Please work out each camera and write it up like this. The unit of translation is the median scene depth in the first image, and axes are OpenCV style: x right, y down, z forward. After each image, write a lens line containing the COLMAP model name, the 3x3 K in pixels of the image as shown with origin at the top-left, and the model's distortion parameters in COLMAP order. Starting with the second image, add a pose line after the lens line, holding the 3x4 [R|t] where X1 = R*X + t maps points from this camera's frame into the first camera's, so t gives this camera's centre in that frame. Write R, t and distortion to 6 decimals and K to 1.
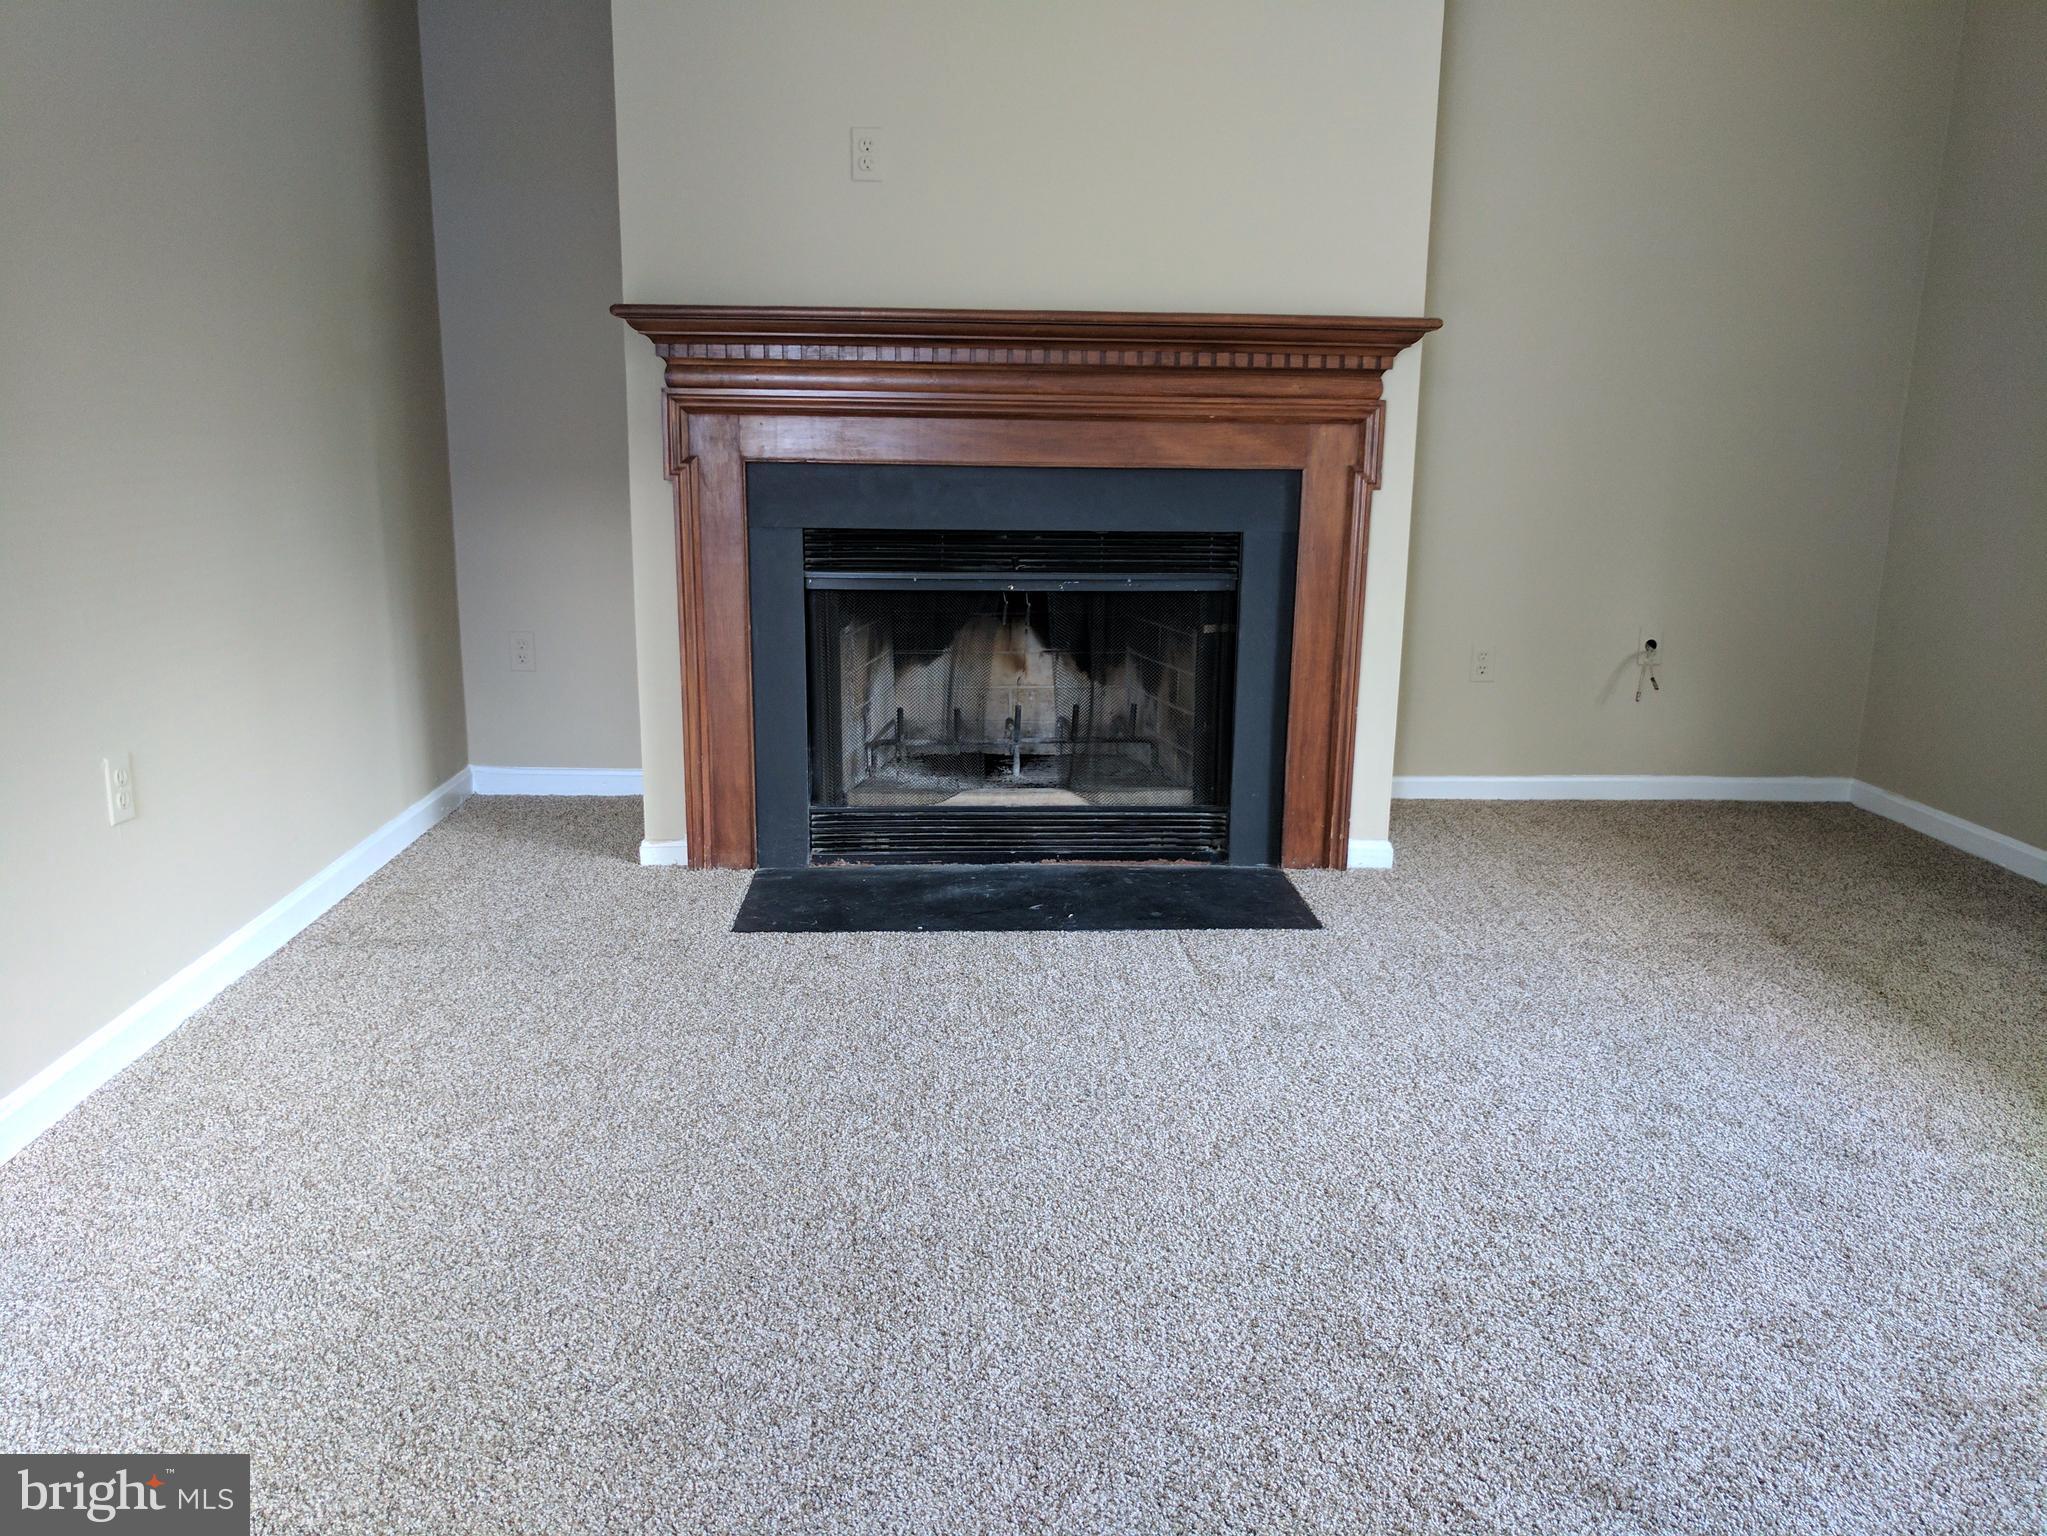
lens RADIAL K [[1551.7, 0, 1008.5], [0, 1551.7, 783.2], [0, 0, 1]] dist [-0.000038, 0.007556]
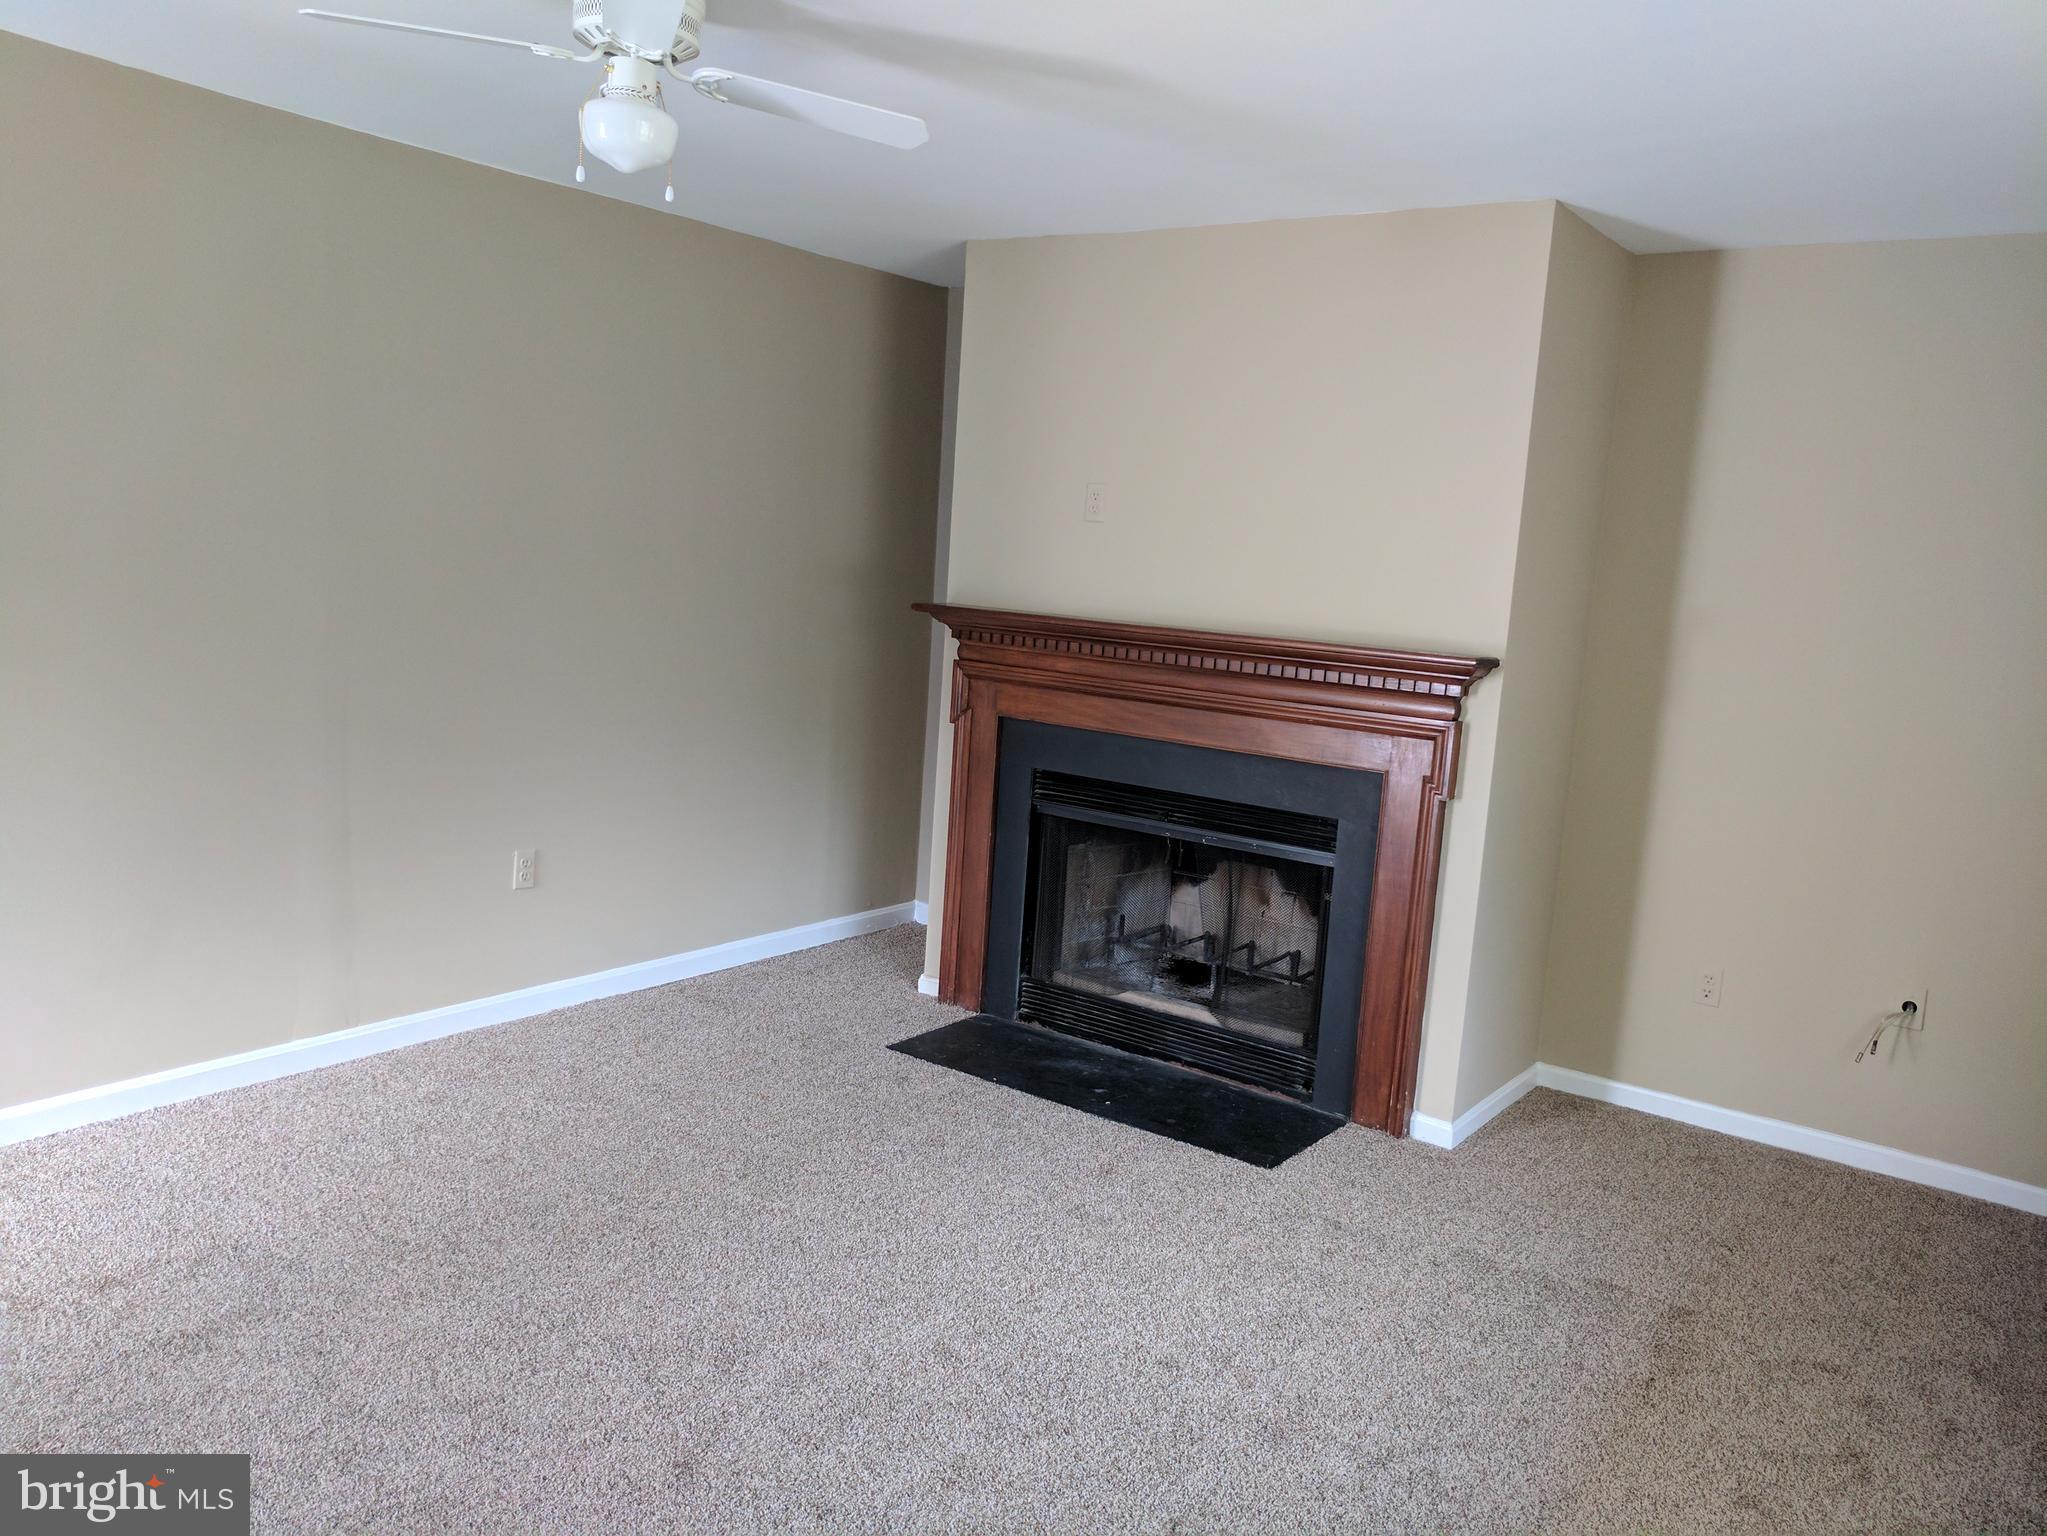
lens RADIAL K [[1551.7, 0, 980.6], [0, 1551.7, 757.8], [0, 0, 1]] dist [-0.000038, 0.007556]
pose [[0.770952, 0.125145, -0.624477, 0.668747], [-0.196586, 0.979387, -0.046427, -0.101893], [0.605794, 0.158557, 0.779662, -0.071234]]
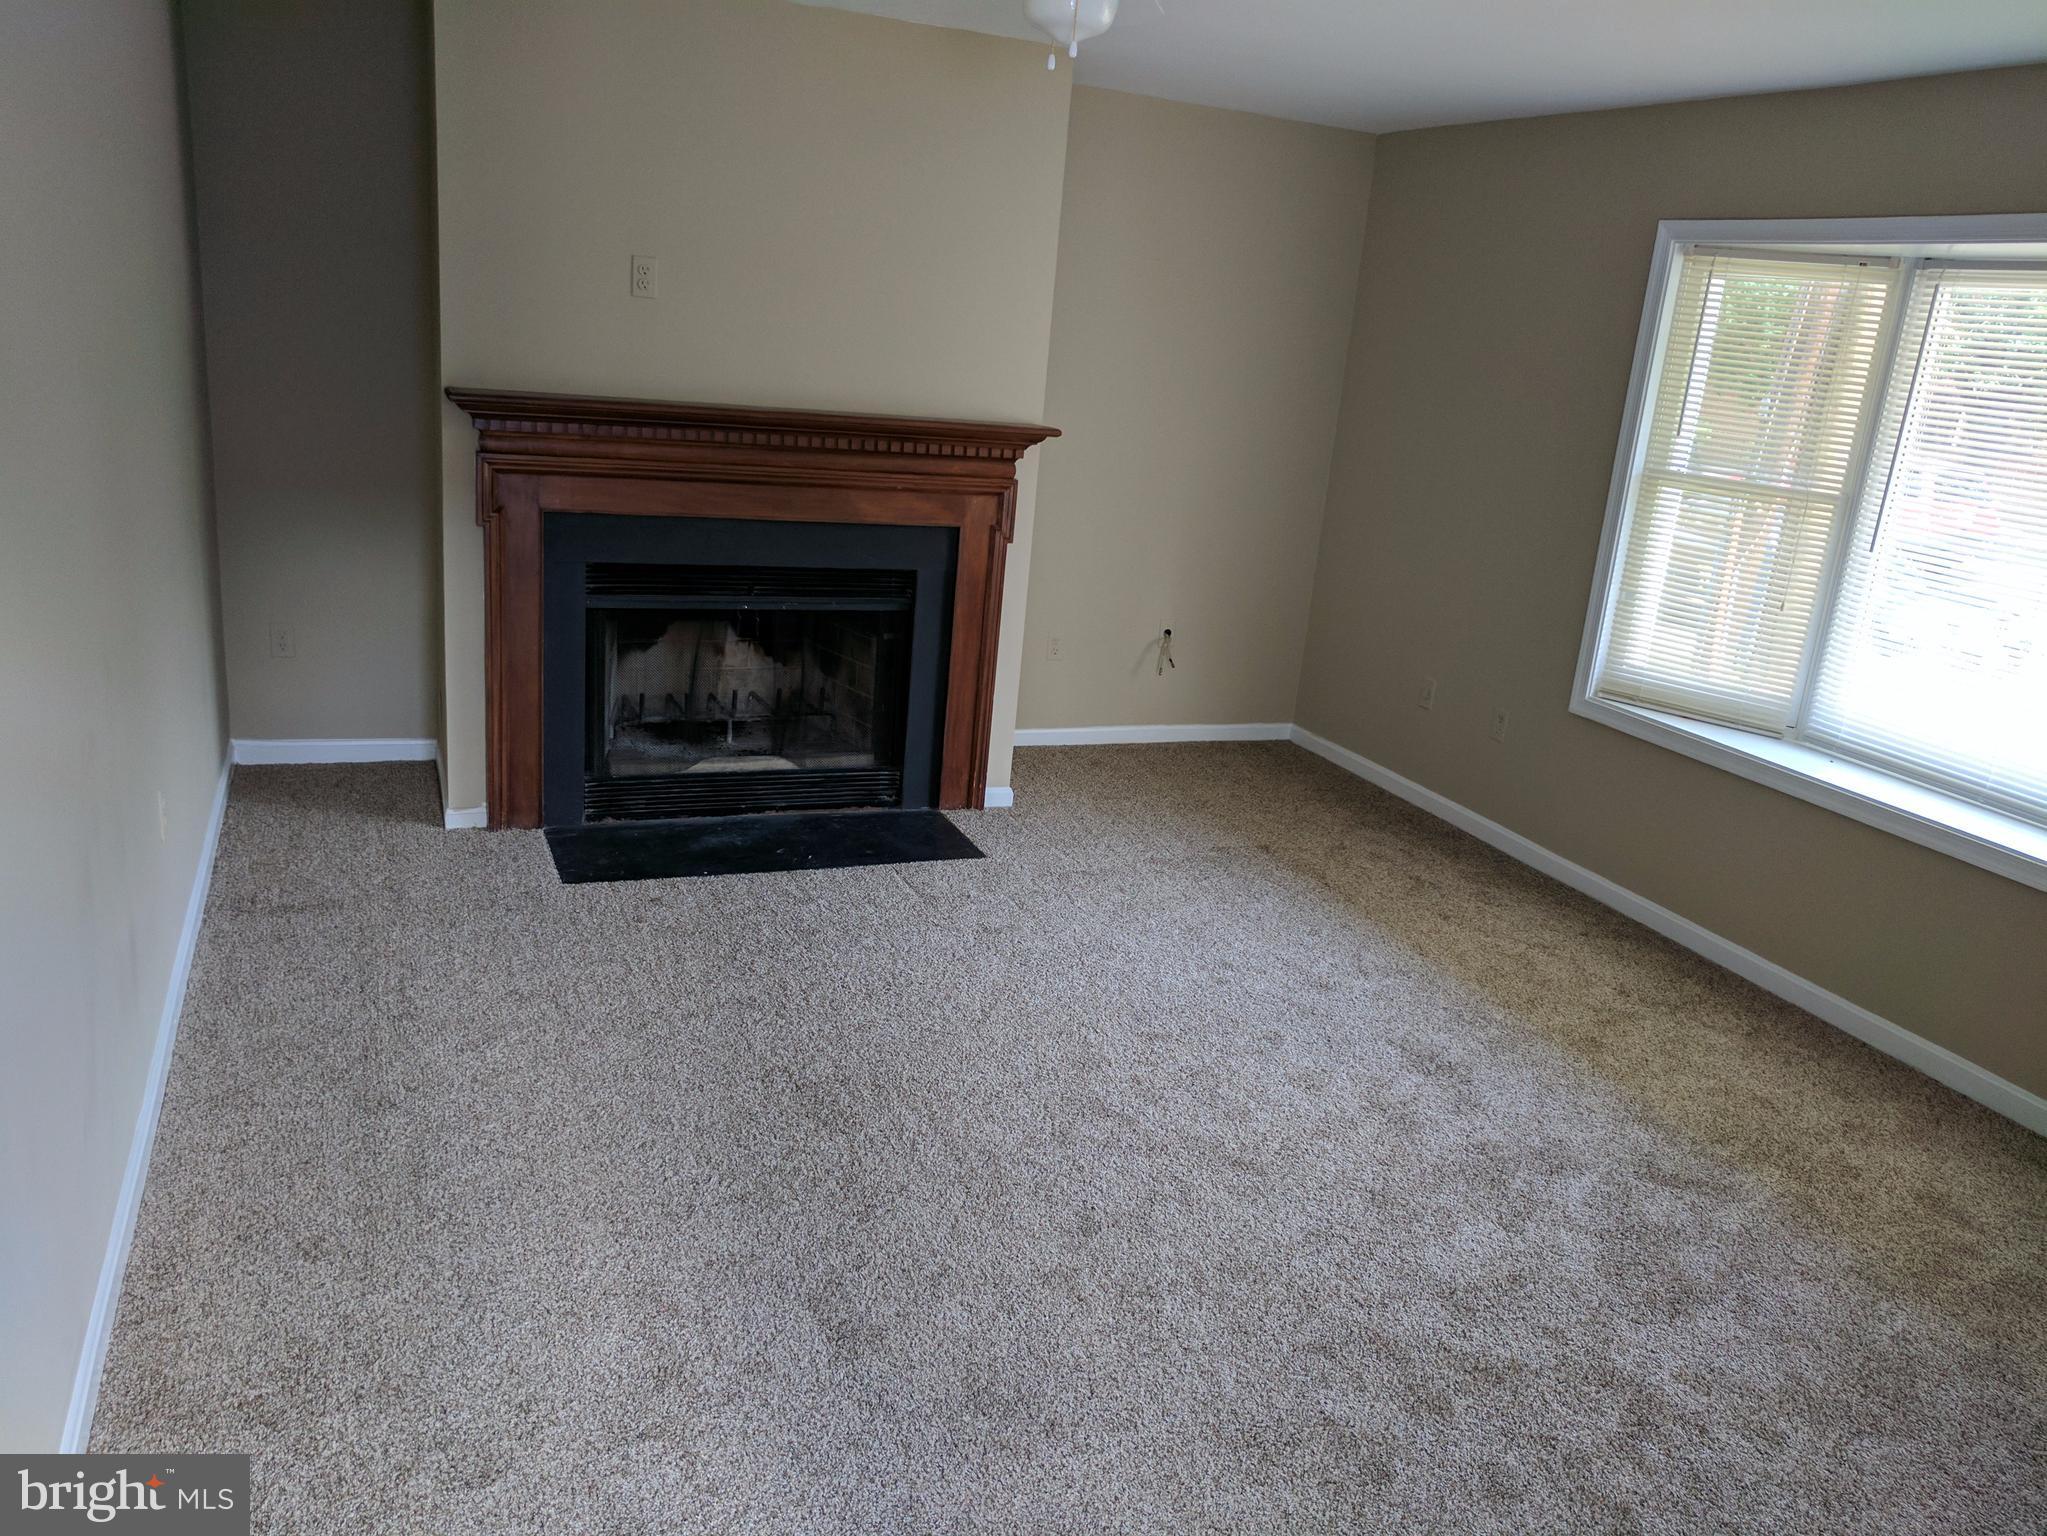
lens RADIAL K [[1551.7, 0, 1020.1], [0, 1551.7, 773.9], [0, 0, 1]] dist [-0.000038, 0.007556]
pose [[0.935623, -0.031289, 0.351612, -0.253317], [0.003991, 0.996938, 0.078095, -0.089560], [-0.352979, -0.071664, 0.932883, -0.325393]]
